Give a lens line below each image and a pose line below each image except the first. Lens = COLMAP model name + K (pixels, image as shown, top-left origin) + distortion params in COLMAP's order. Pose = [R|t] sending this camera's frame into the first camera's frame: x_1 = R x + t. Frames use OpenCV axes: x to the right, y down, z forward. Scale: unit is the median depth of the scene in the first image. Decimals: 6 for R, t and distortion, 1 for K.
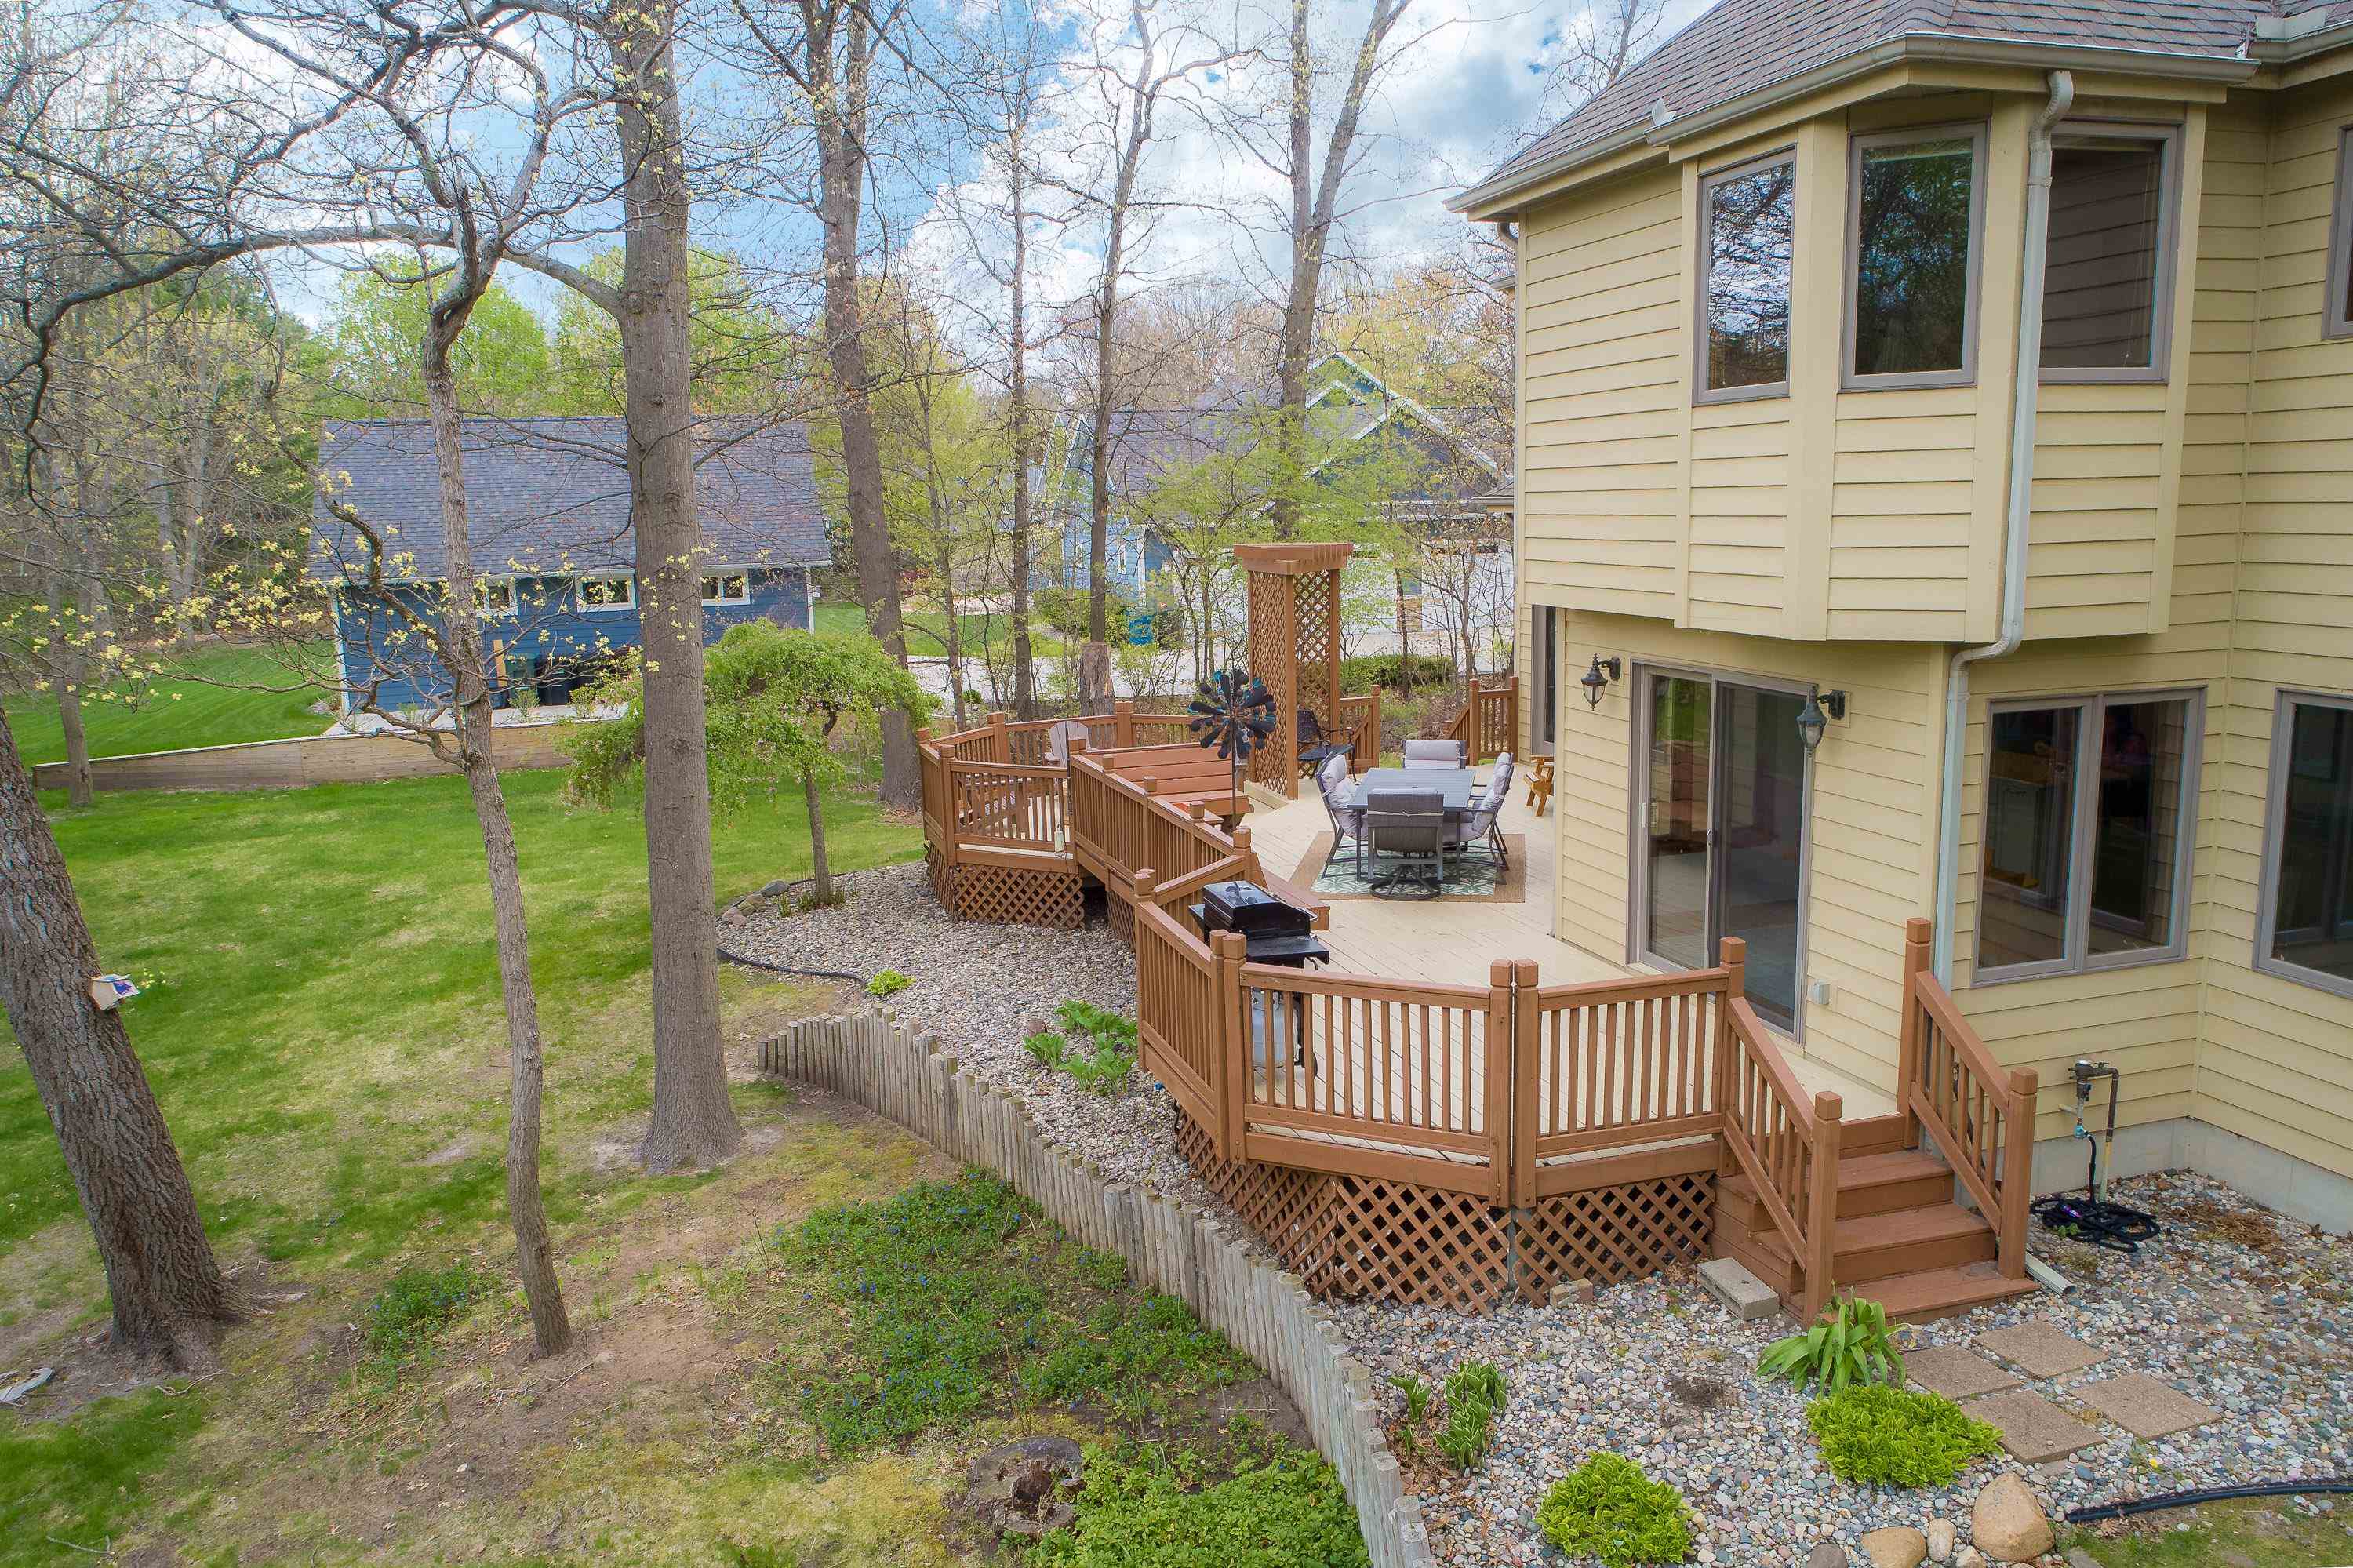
lens RADIAL K [[1651.9, 0, 1176.5], [0, 1651.9, 784.0], [0, 0, 1]] dist [-0.004952, 0.002605]
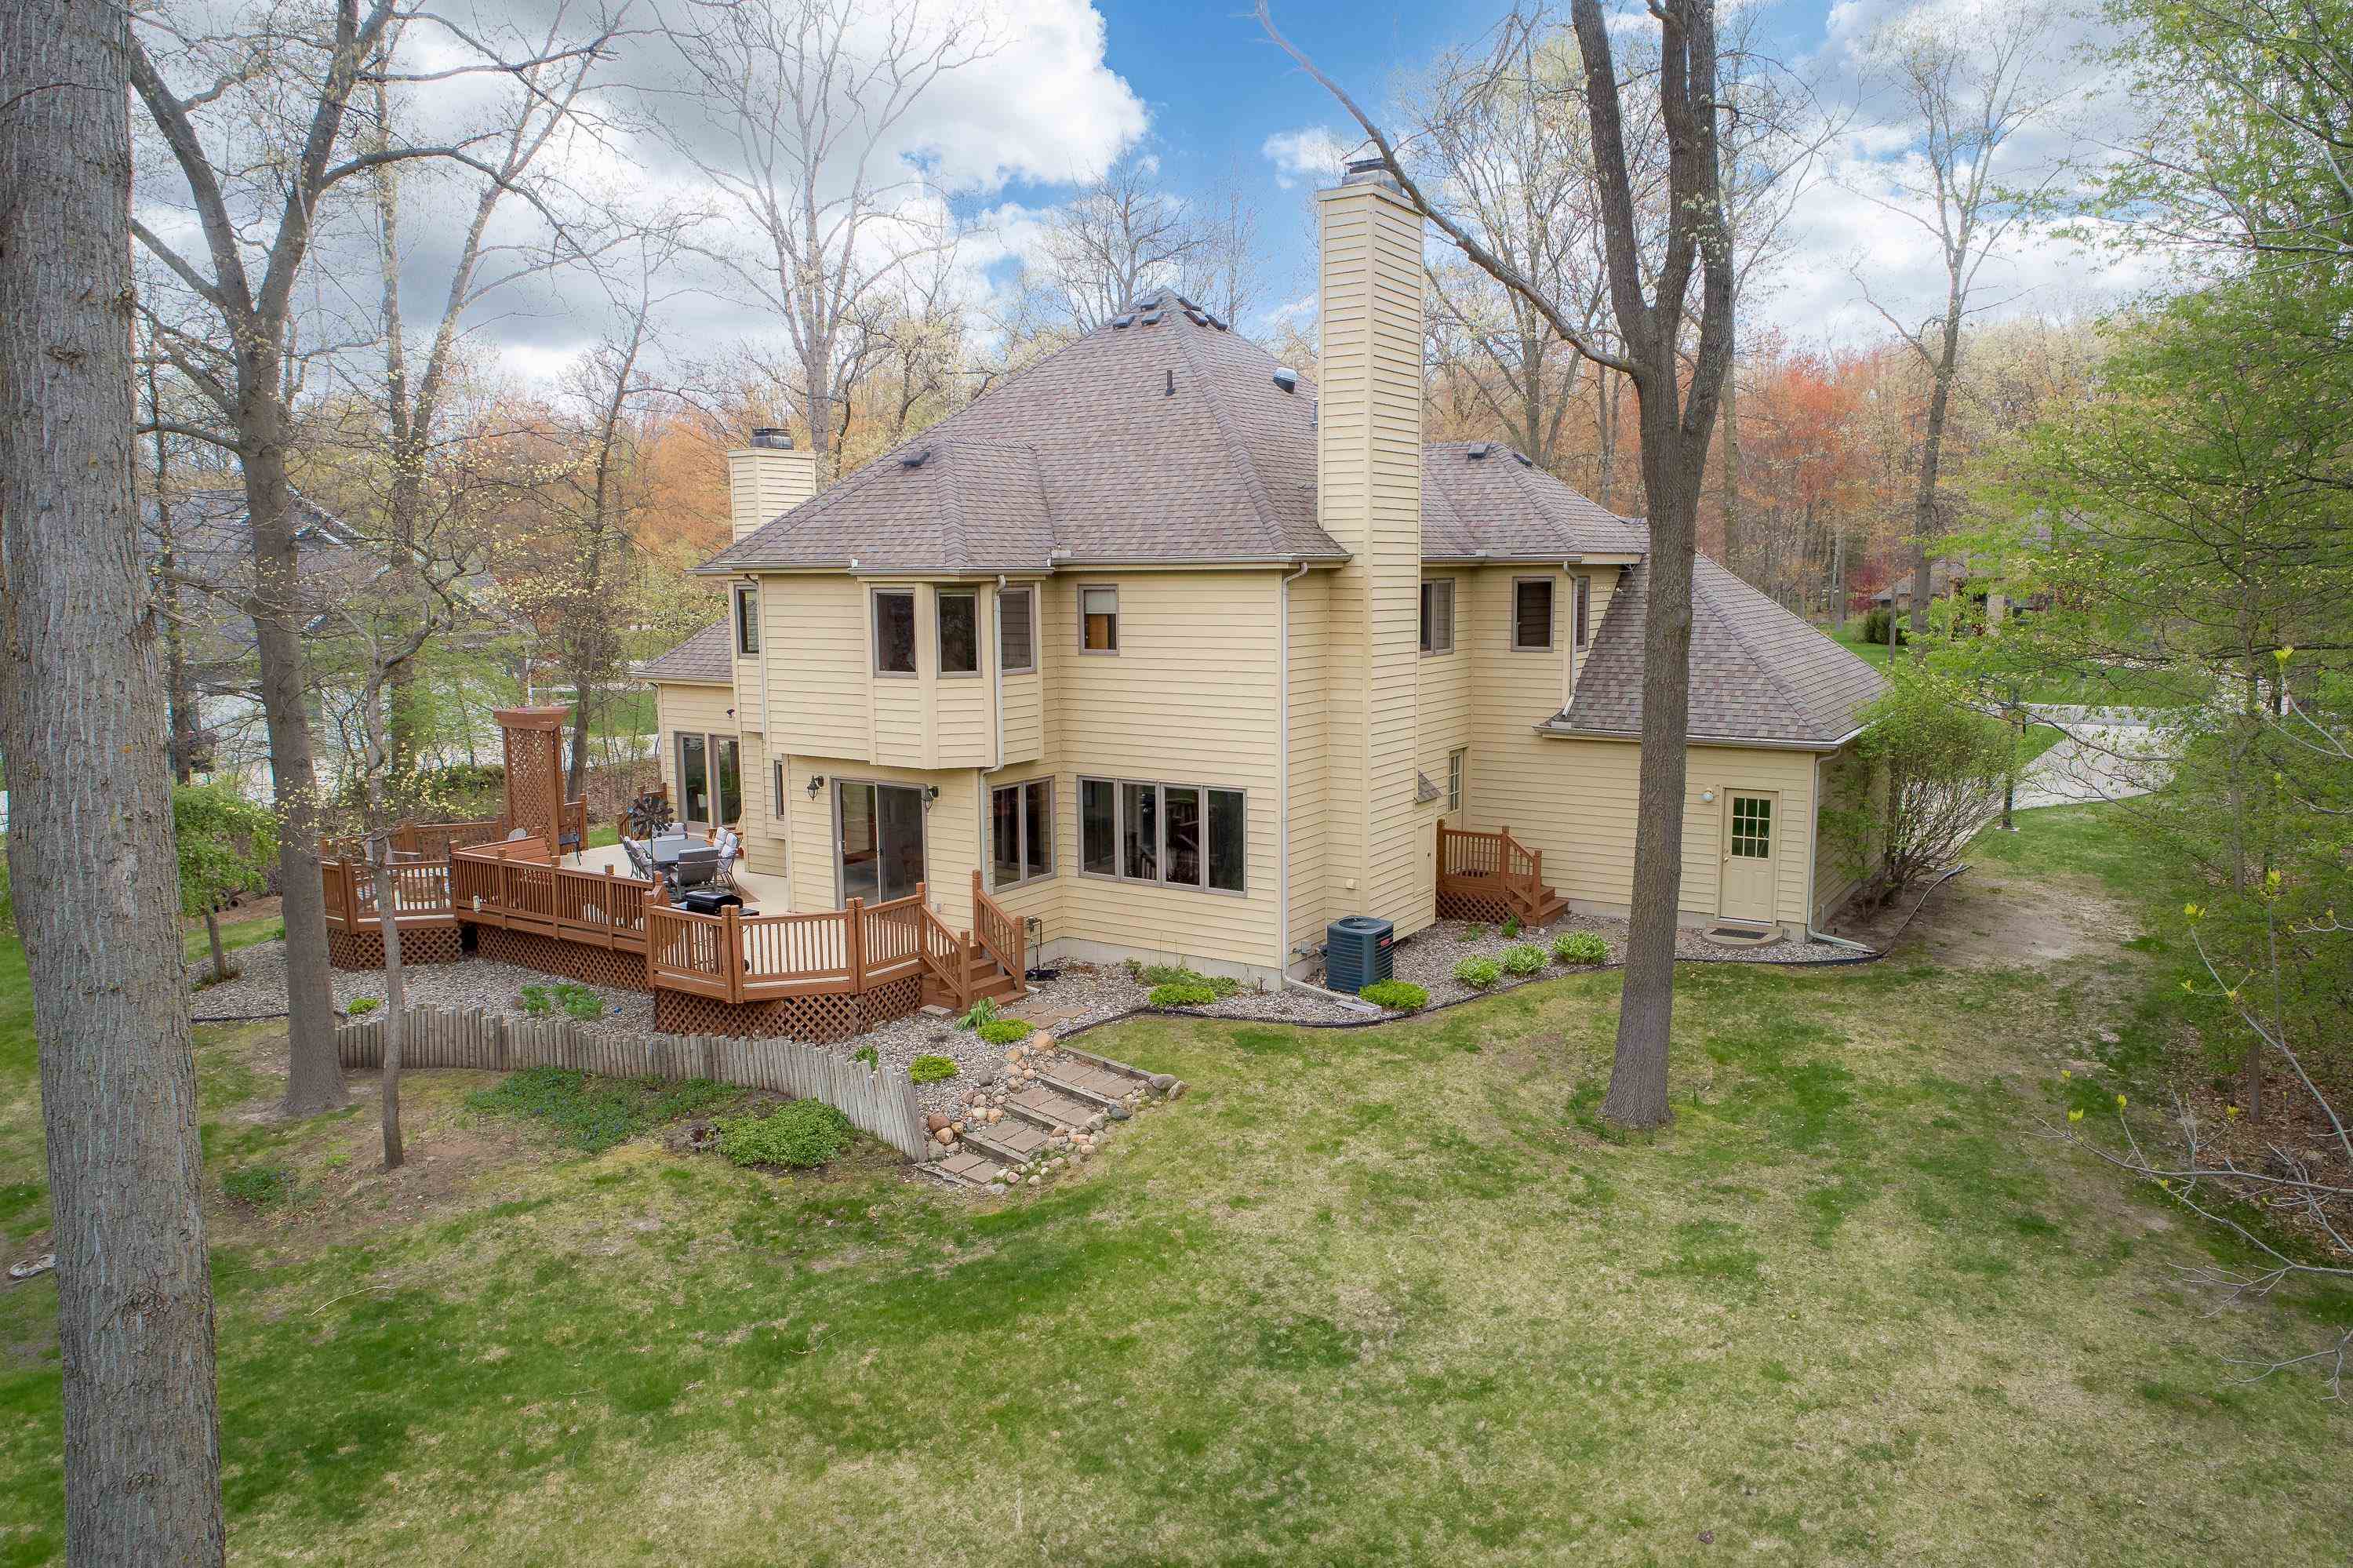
lens RADIAL K [[1582.7, 0, 1175.8], [0, 1582.7, 778.2], [0, 0, 1]] dist [-0.004168, 0.004932]
pose [[0.770013, -0.065918, 0.634614, -0.862143], [0.097530, 0.995120, -0.014974, 0.004090], [-0.630530, 0.073424, 0.772684, -1.122316]]
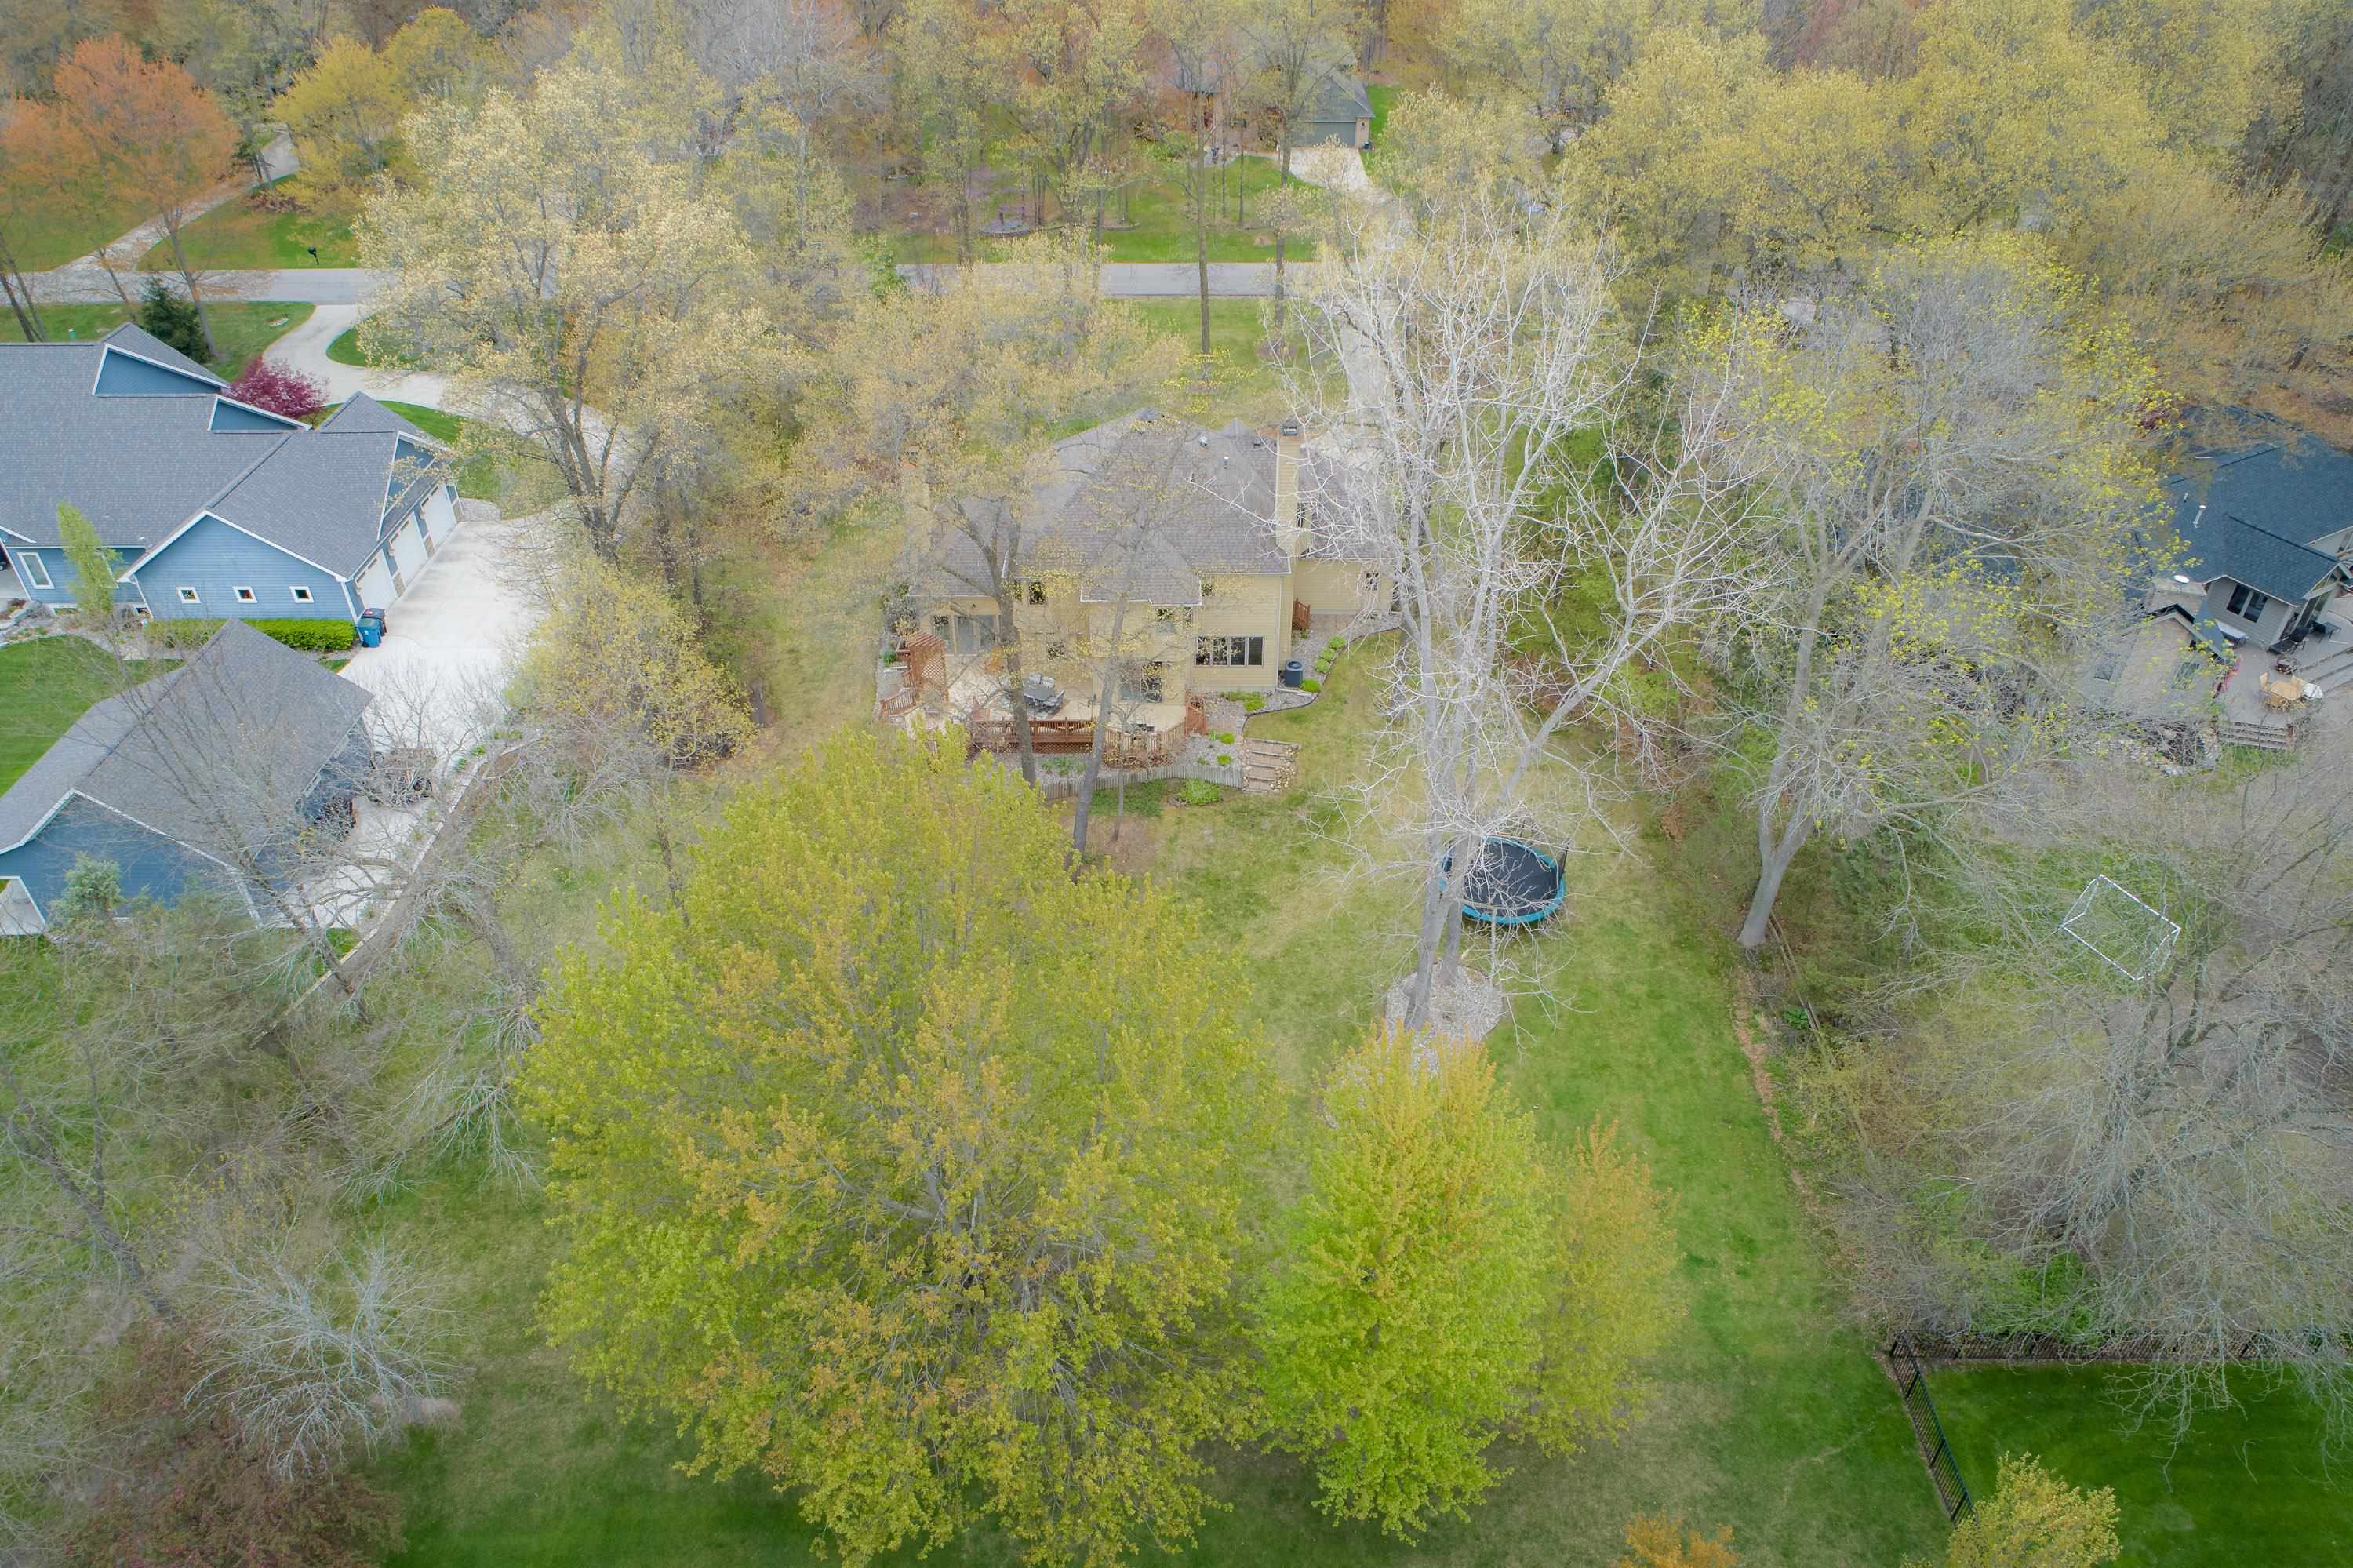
lens RADIAL K [[1582.7, 0, 1175.8], [0, 1582.7, 778.2], [0, 0, 1]] dist [-0.004168, 0.004932]
pose [[0.299280, -0.535486, 0.789738, -5.390266], [0.156980, 0.844029, 0.512809, -3.196222], [-0.941164, -0.029501, 0.336661, -1.402754]]
